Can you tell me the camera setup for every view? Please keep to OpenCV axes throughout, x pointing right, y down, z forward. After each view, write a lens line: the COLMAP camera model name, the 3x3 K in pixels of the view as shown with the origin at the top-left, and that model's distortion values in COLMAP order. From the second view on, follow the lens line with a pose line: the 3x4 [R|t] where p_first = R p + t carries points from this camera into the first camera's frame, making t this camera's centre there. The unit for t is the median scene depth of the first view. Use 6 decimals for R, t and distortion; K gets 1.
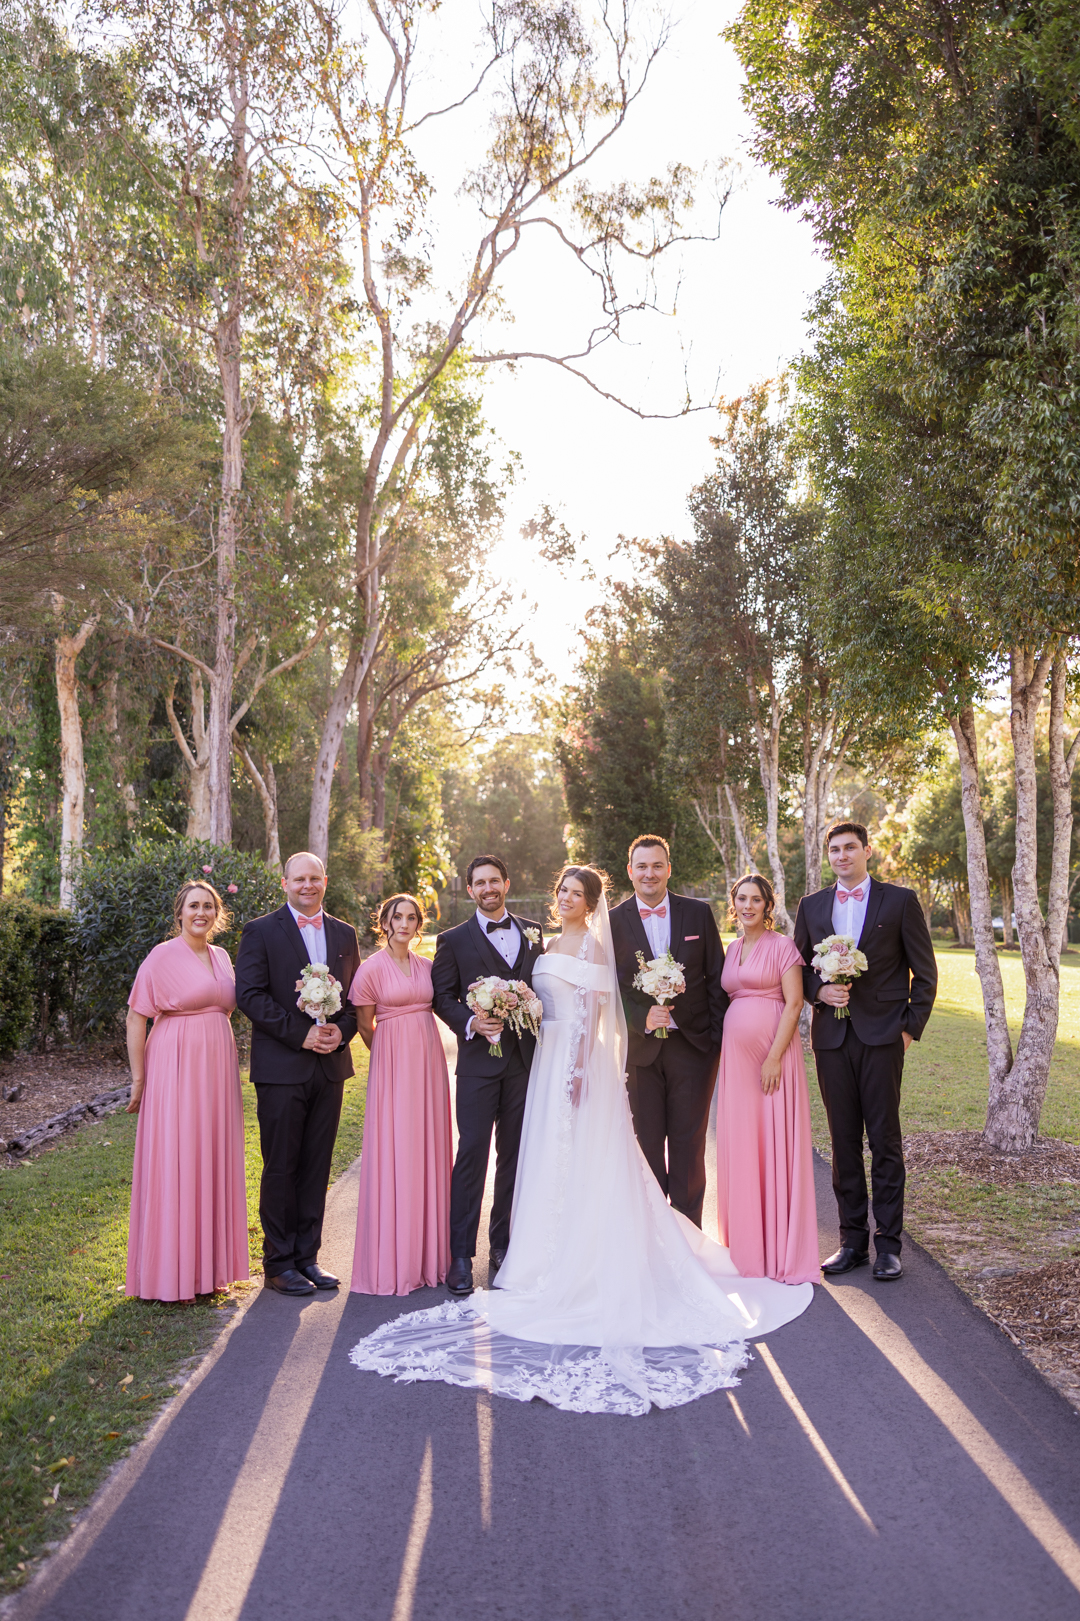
lens RADIAL K [[1336.7, 0, 540.1], [0, 1336.7, 801.9], [0, 0, 1]] dist [0.002049, 0.004887]
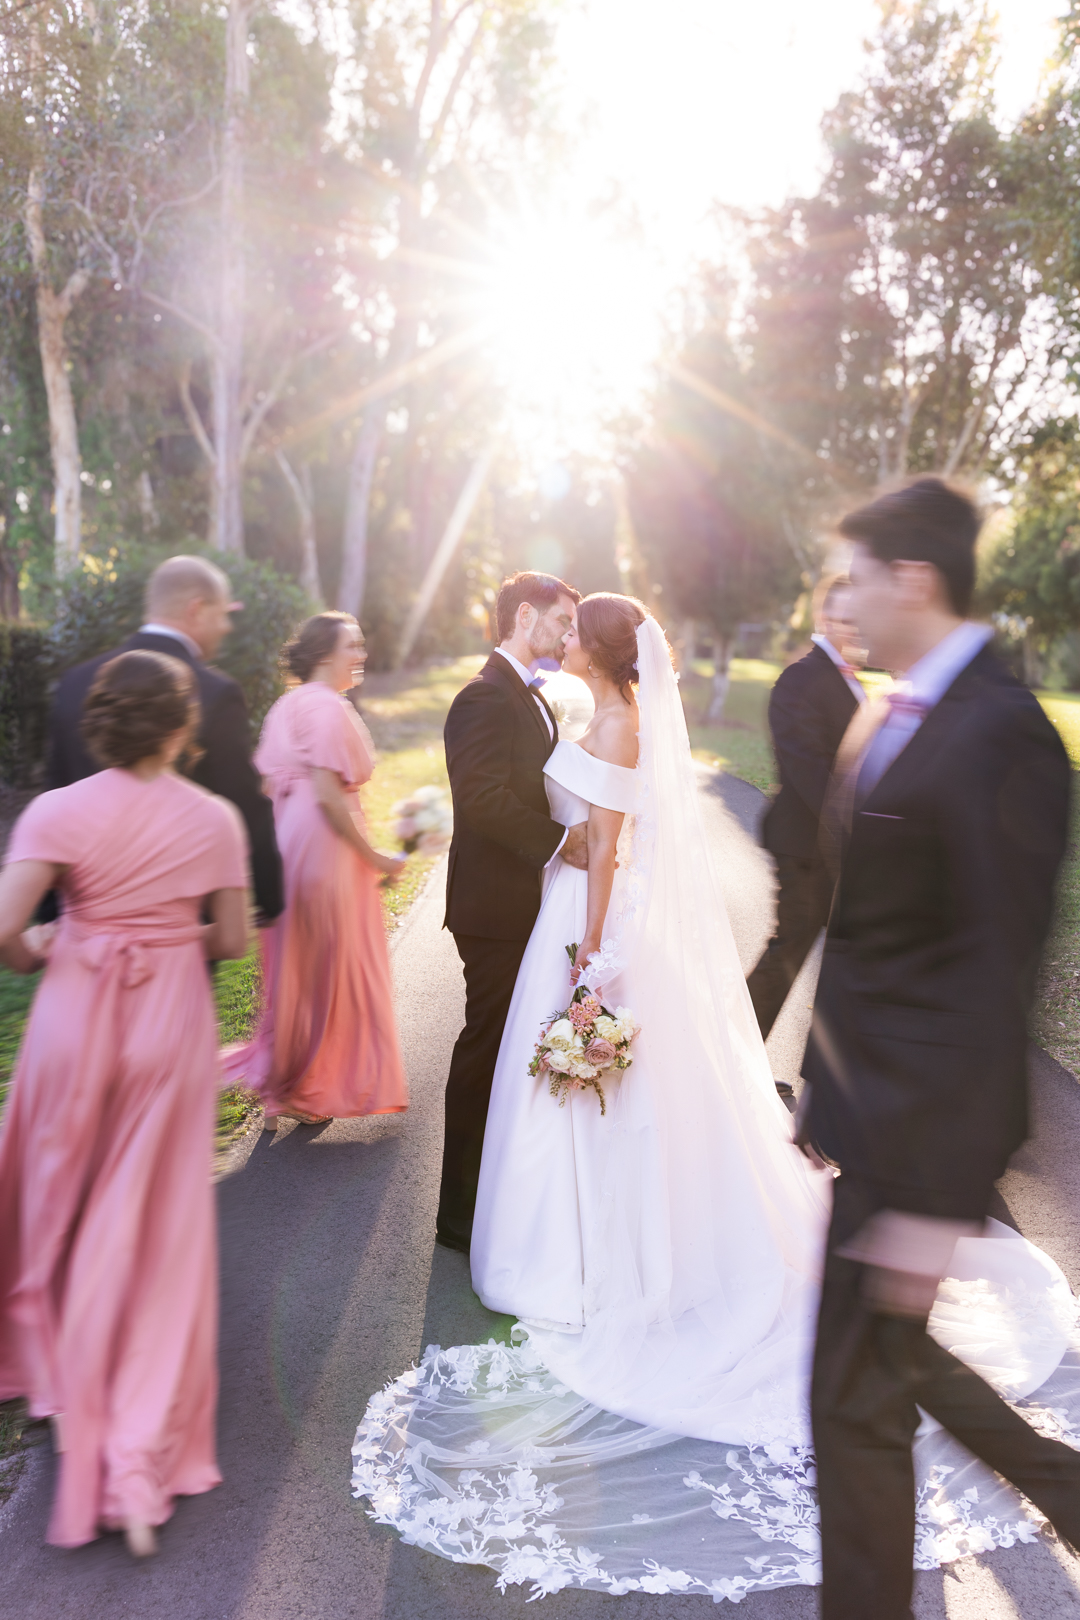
lens RADIAL K [[1302.9, 0, 534.0], [0, 1302.9, 807.7], [0, 0, 1]] dist [0.016819, 0.008144]
pose [[0.998727, 0.037958, -0.033213, -0.010175], [-0.029956, 0.976184, 0.214868, 0.005623], [0.040578, -0.213599, 0.976078, 0.133631]]
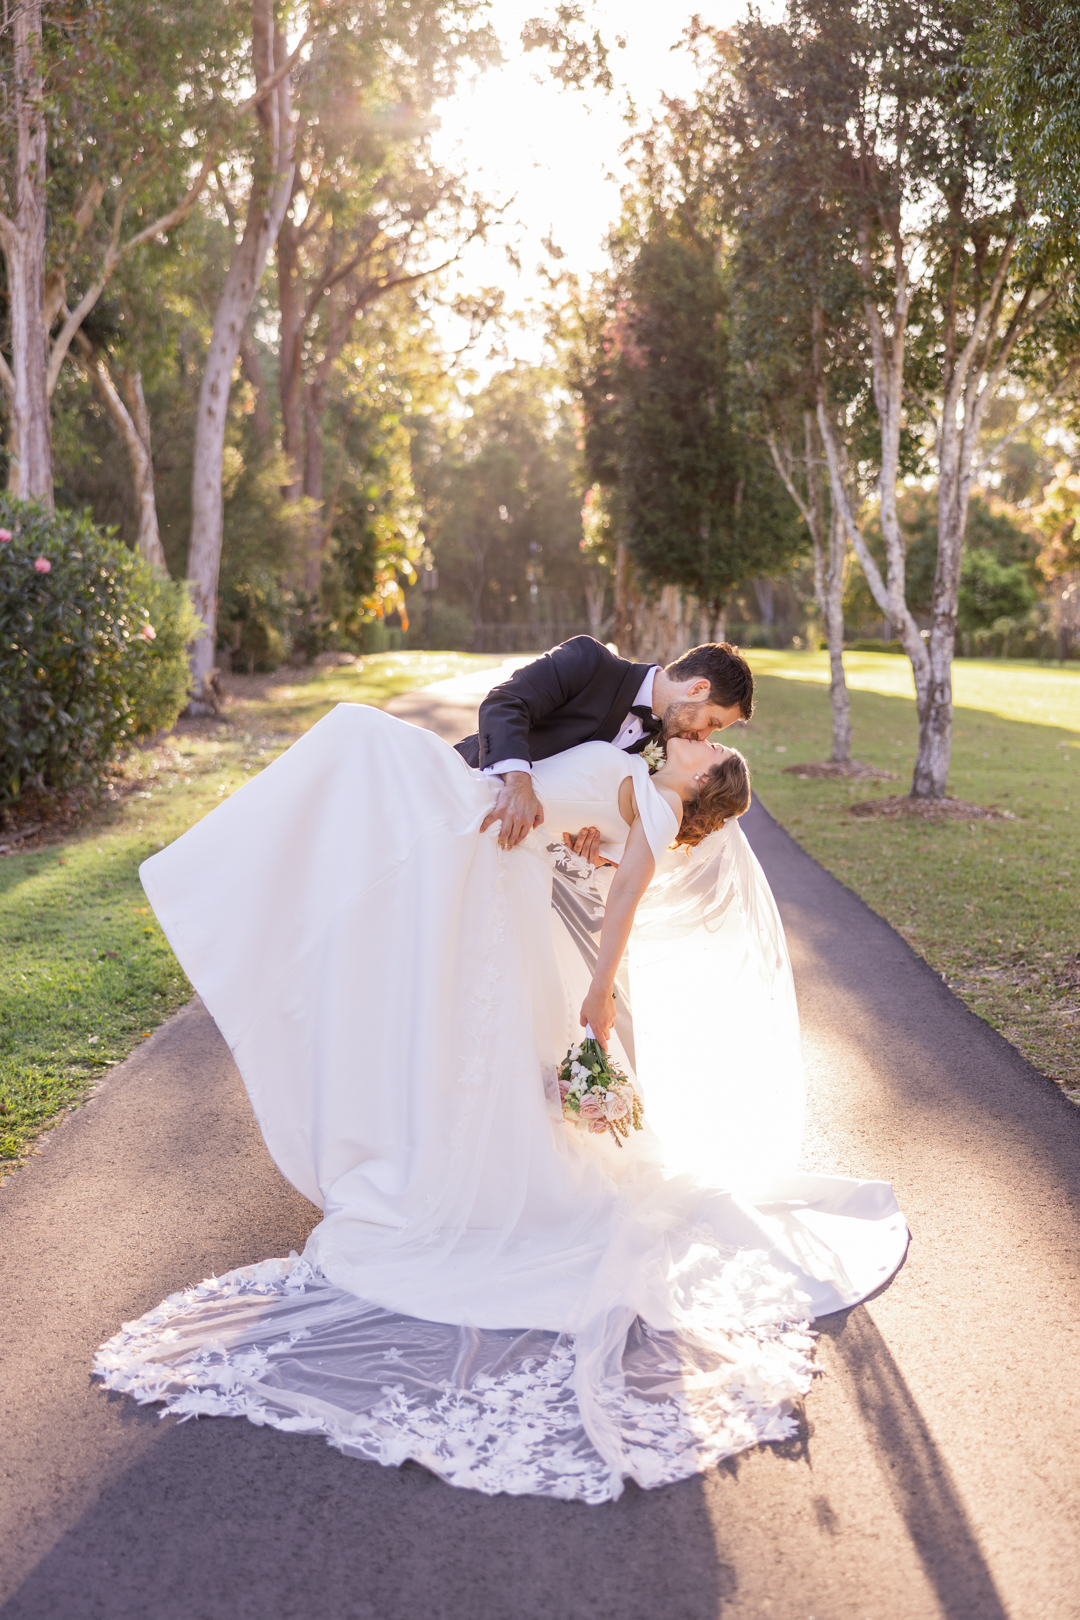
lens RADIAL K [[1877.5, 0, 536.2], [0, 1877.5, 814.8], [0, 0, 1]] dist [0.015090, 0.000000]
pose [[0.999938, 0.005847, -0.009428, 0.010849], [-0.004024, 0.983125, 0.182892, 0.011414], [0.010338, -0.182843, 0.983088, 0.064144]]
